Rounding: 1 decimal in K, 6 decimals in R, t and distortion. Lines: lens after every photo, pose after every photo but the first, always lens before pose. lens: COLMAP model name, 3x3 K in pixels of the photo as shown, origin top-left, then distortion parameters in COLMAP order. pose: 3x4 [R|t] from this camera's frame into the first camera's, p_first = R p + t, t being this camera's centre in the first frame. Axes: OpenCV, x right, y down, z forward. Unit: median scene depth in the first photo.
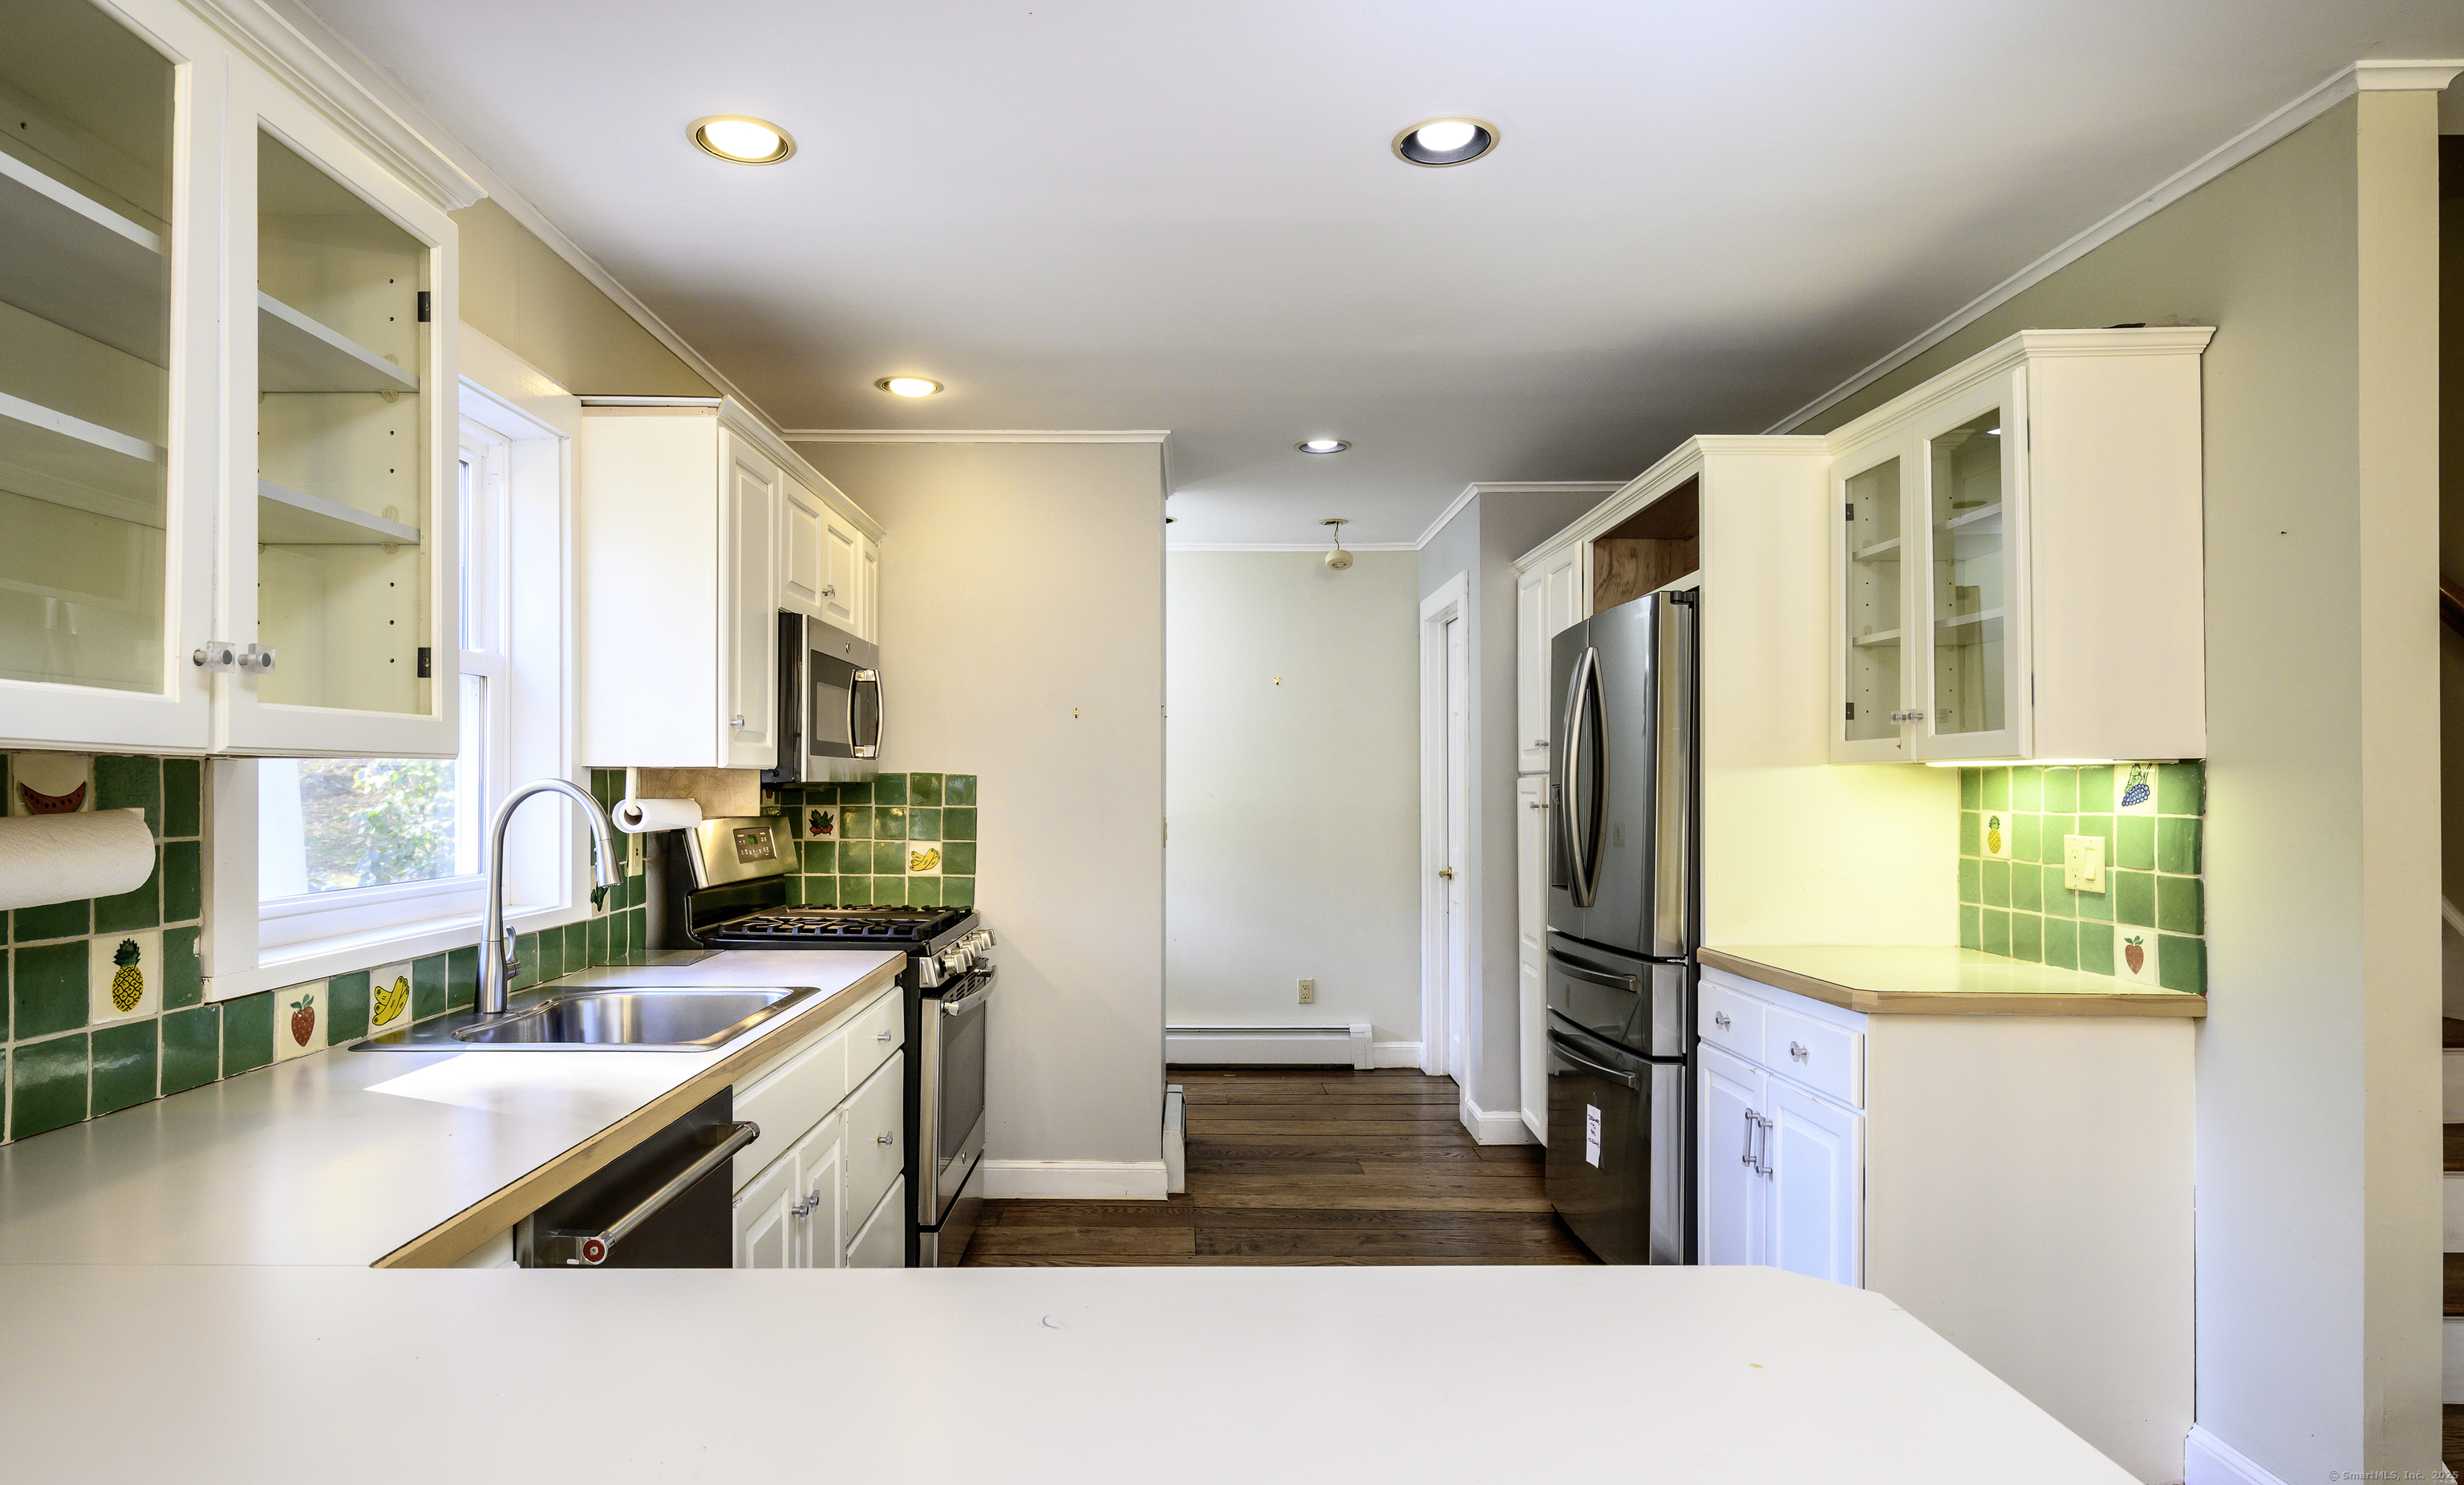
lens RADIAL K [[1341.7, 0, 1168.0], [0, 1341.7, 780.3], [0, 0, 1]] dist [-0.004600, -0.000672]
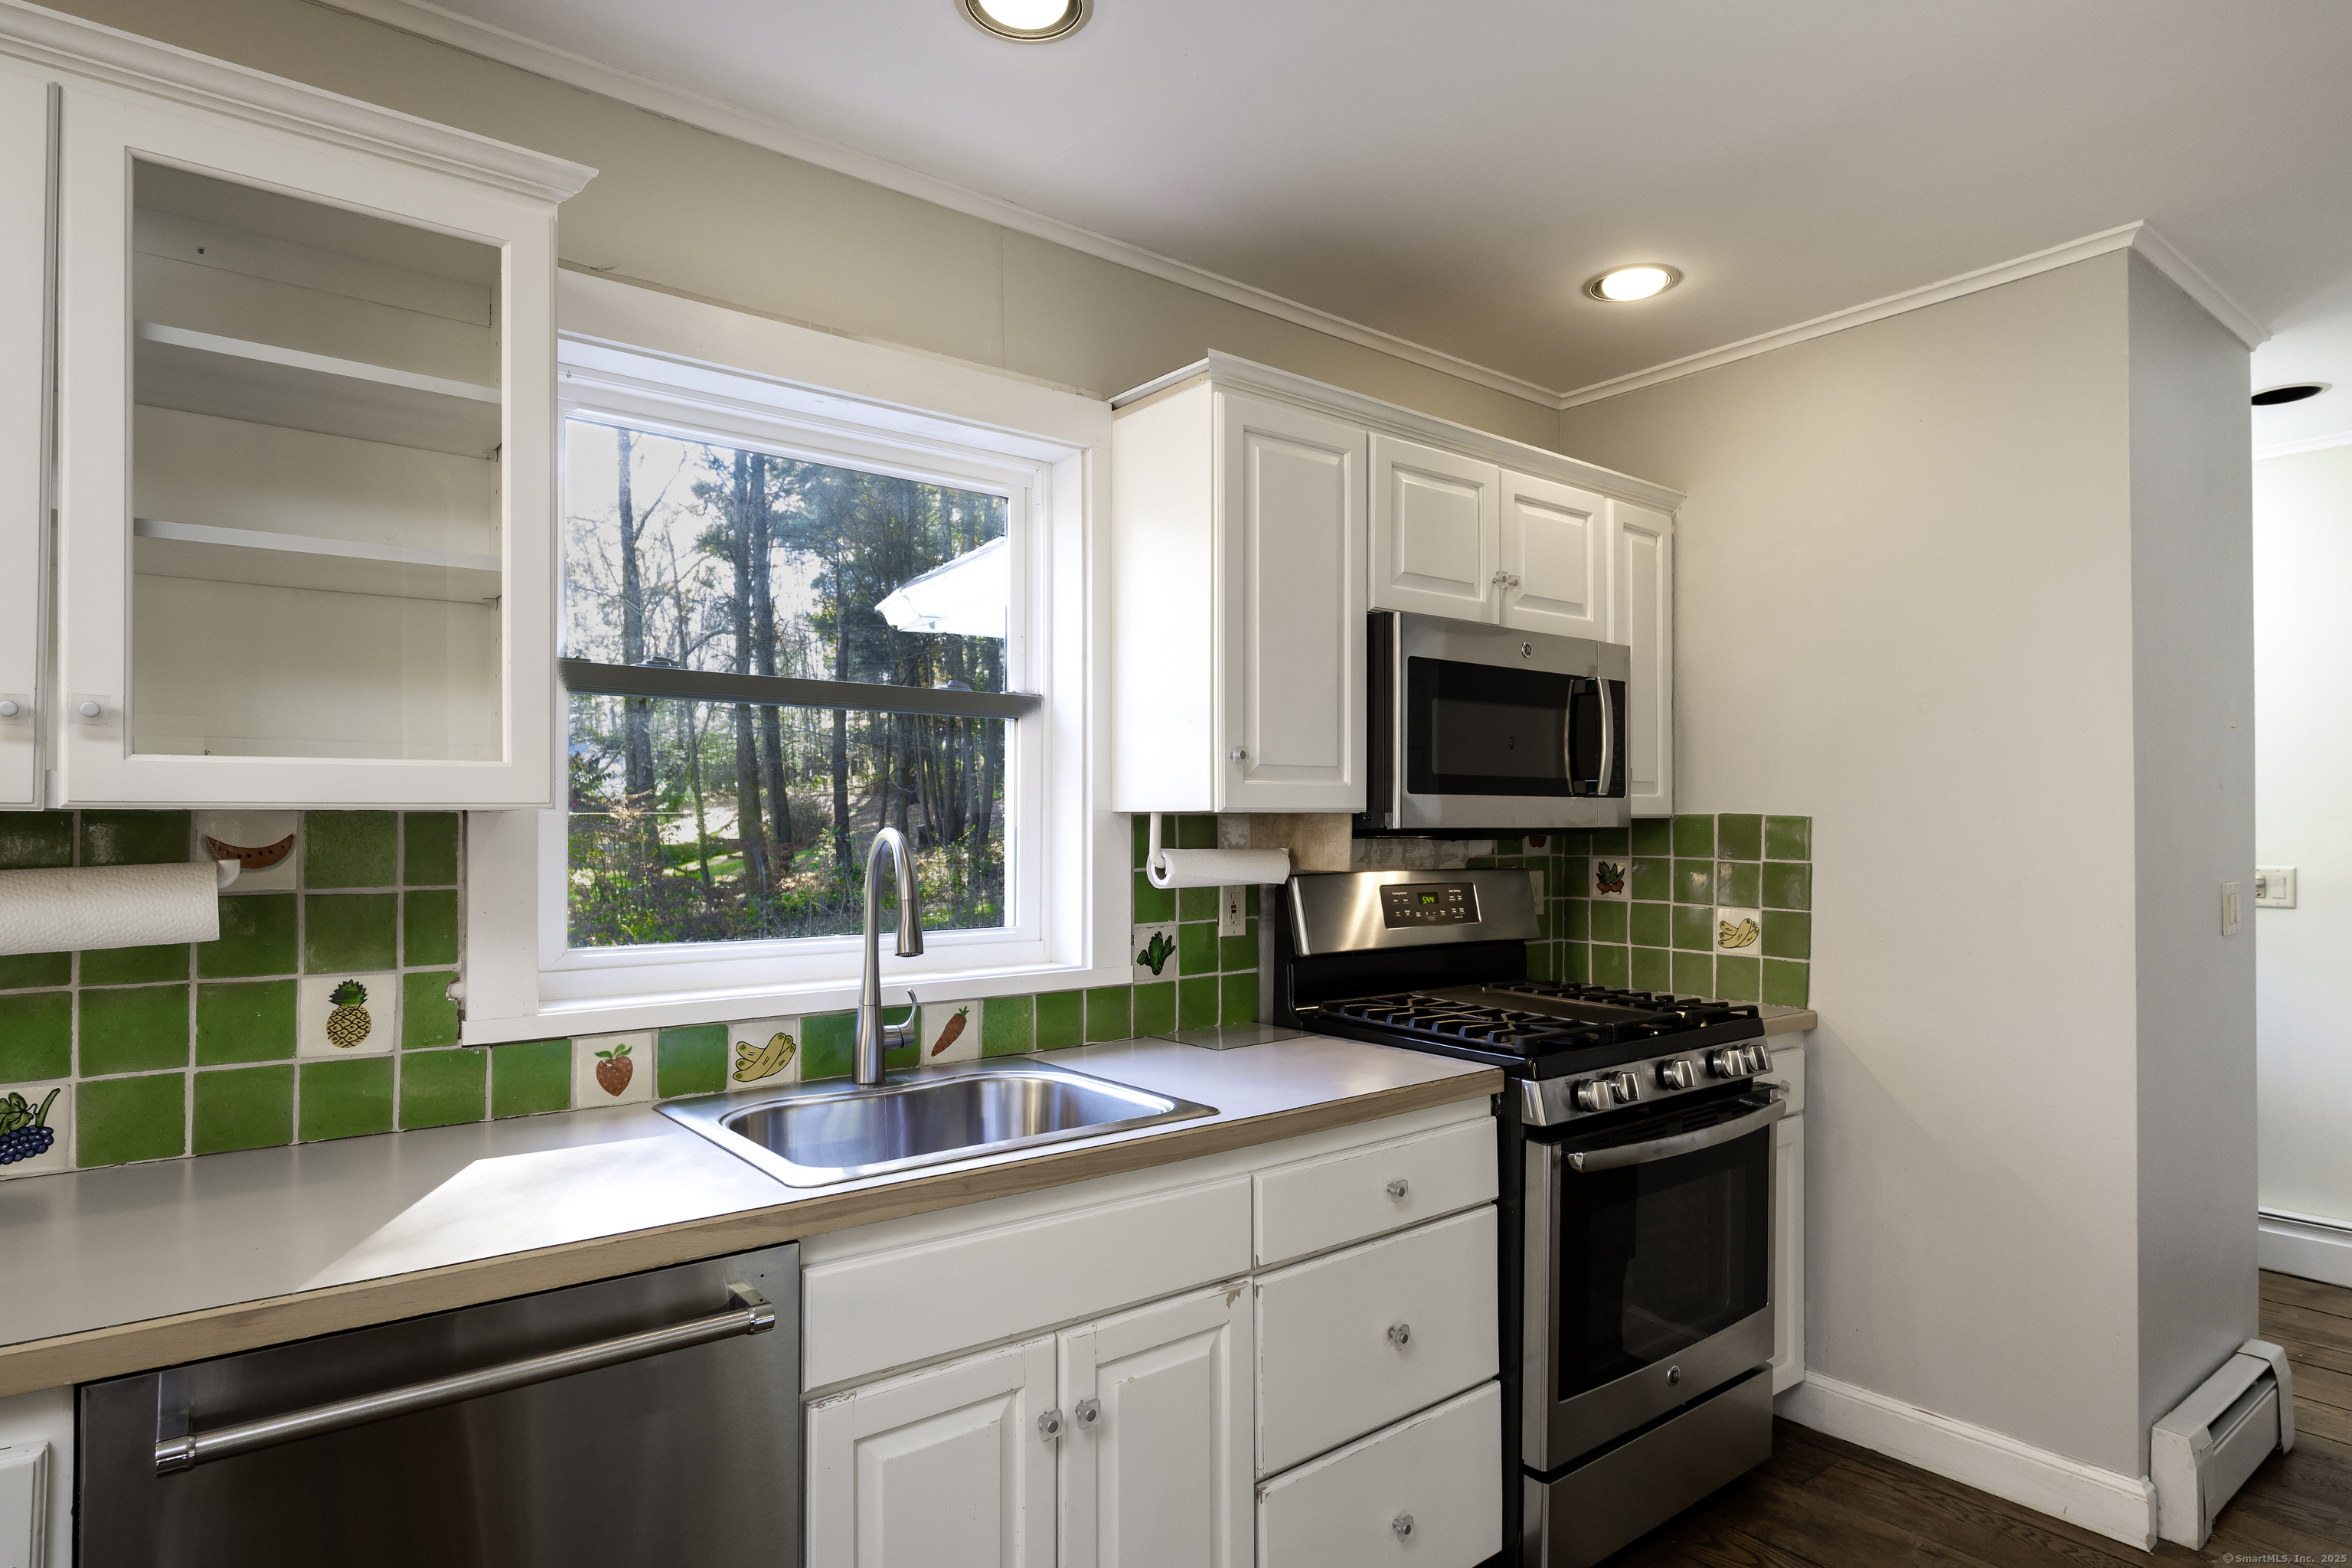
lens RADIAL K [[1269.4, 0, 1160.6], [0, 1269.4, 807.4], [0, 0, 1]] dist [-0.007829, -0.001497]
pose [[0.623360, -0.011725, -0.781847, 0.243951], [0.004312, 0.999924, -0.011558, -0.003510], [0.781923, 0.003833, 0.623363, 0.498742]]
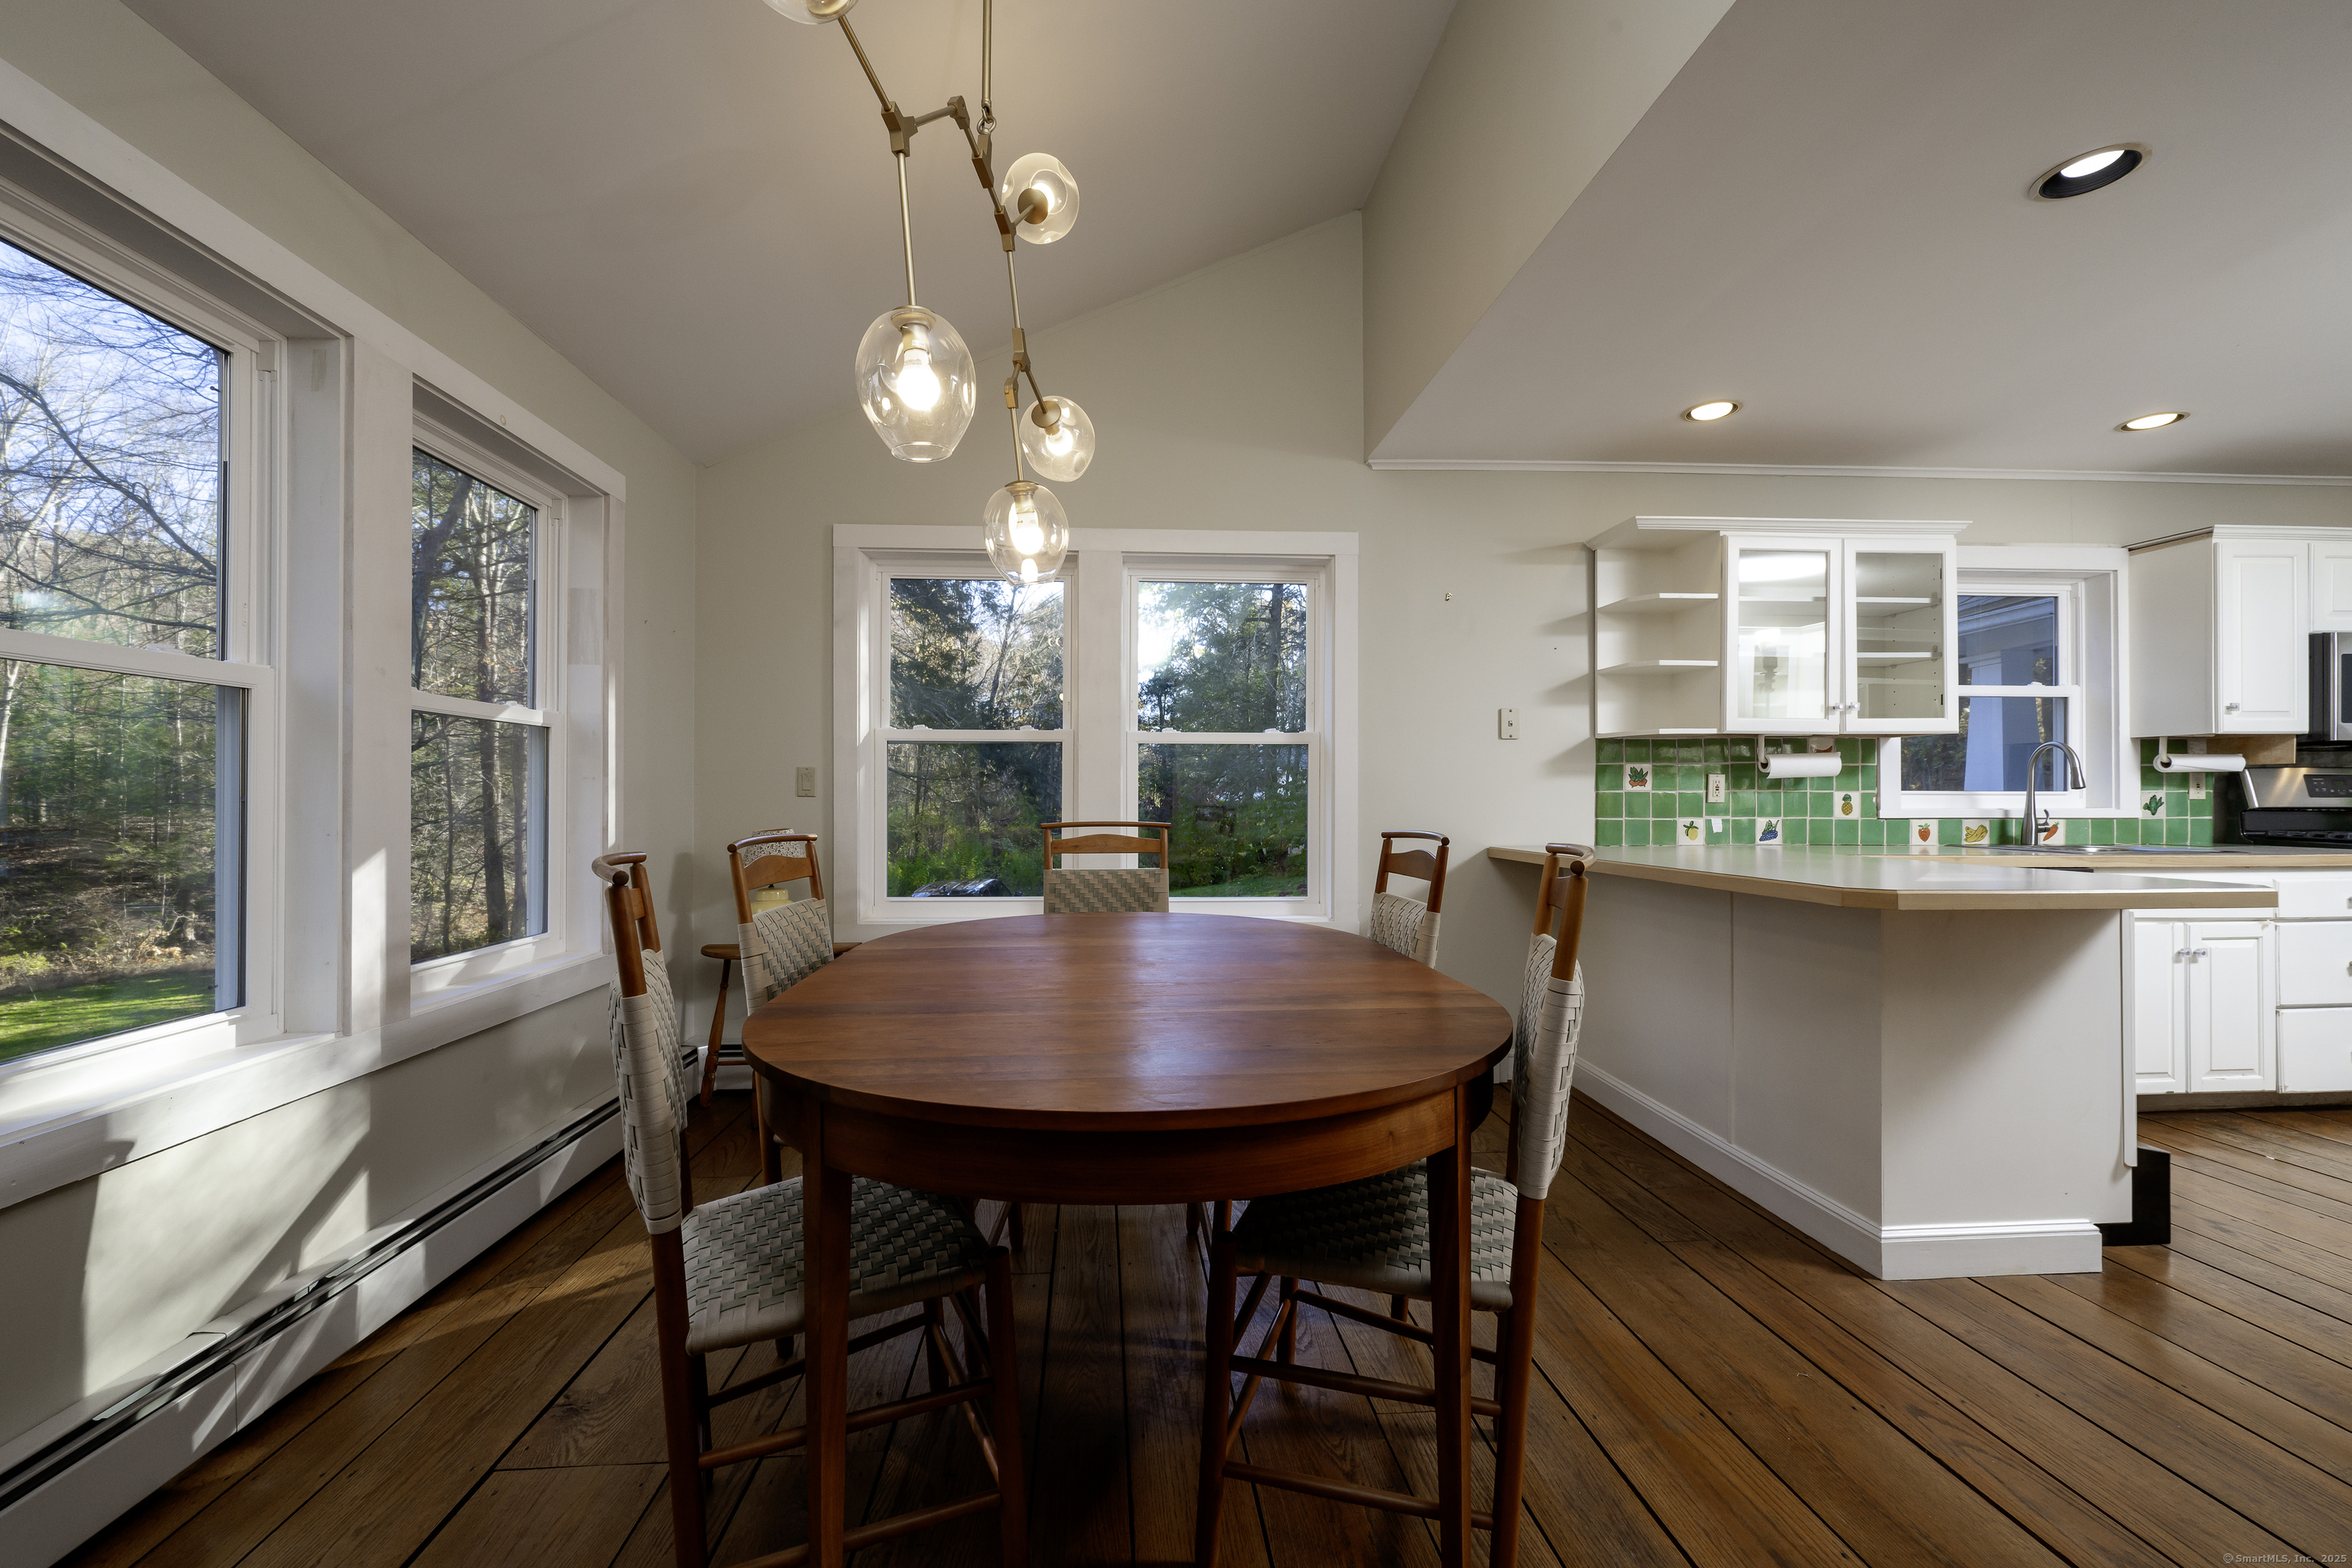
lens RADIAL K [[942.1, 0, 1154.3], [0, 942.1, 788.6], [0, 0, 1]] dist [-0.003195, 0.000252]
pose [[0.078827, -0.007828, -0.996858, 0.796593], [0.005141, 0.999959, -0.007446, 0.065709], [0.996875, -0.004538, 0.078864, -0.504050]]
